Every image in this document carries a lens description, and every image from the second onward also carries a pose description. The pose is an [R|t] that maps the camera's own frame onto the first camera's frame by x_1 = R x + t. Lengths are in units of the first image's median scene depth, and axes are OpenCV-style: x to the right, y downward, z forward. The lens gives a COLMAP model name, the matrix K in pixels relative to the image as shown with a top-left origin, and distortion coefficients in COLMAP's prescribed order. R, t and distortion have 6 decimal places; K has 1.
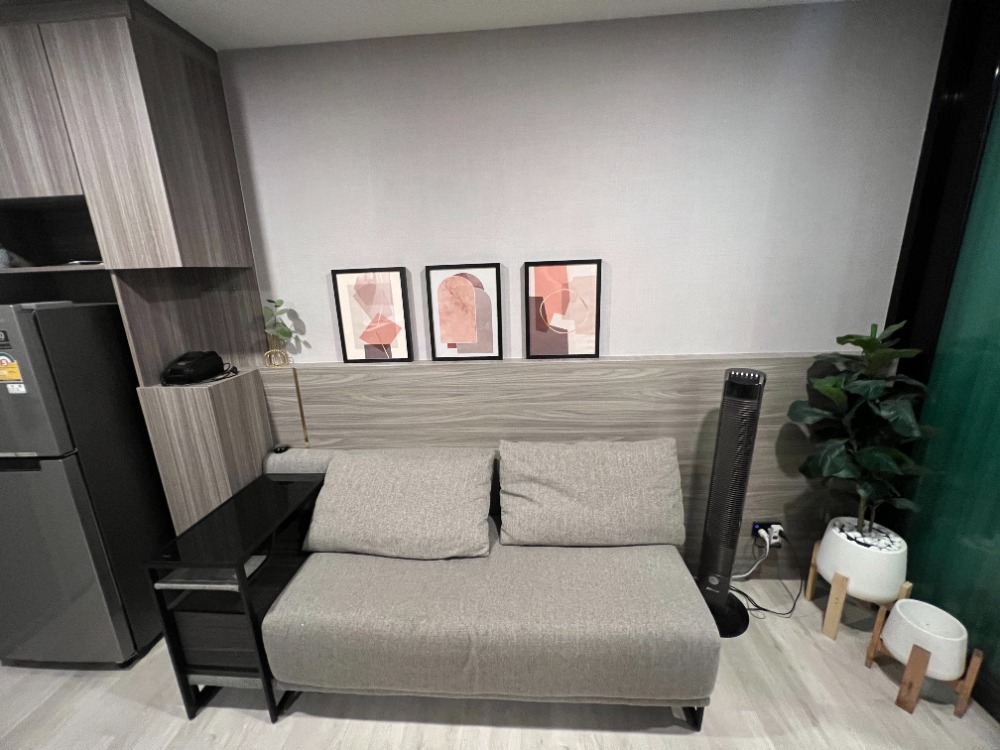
lens RADIAL K [[401.3, 0, 498.4], [0, 401.3, 376.0], [0, 0, 1]] dist [-0.002264, 0.000346]
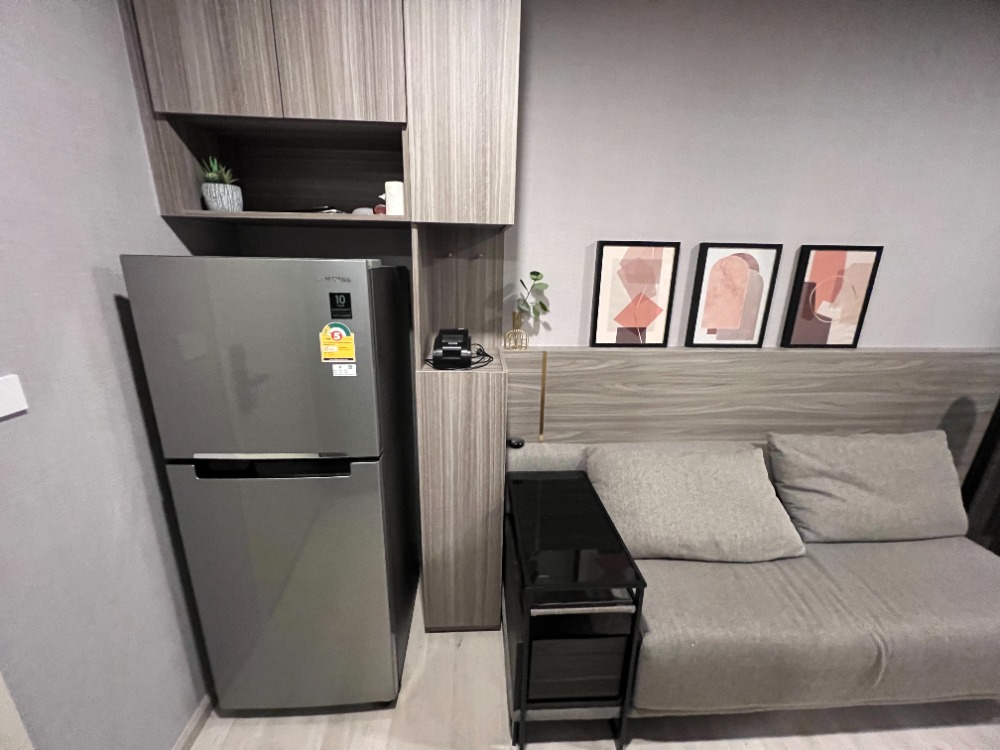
lens RADIAL K [[401.3, 0, 498.4], [0, 401.3, 376.0], [0, 0, 1]] dist [-0.002264, 0.000346]
pose [[0.990824, 0.015202, 0.134299, -0.747250], [-0.019132, 0.999424, 0.028027, 0.011407], [-0.133795, -0.030340, 0.990544, 0.147710]]
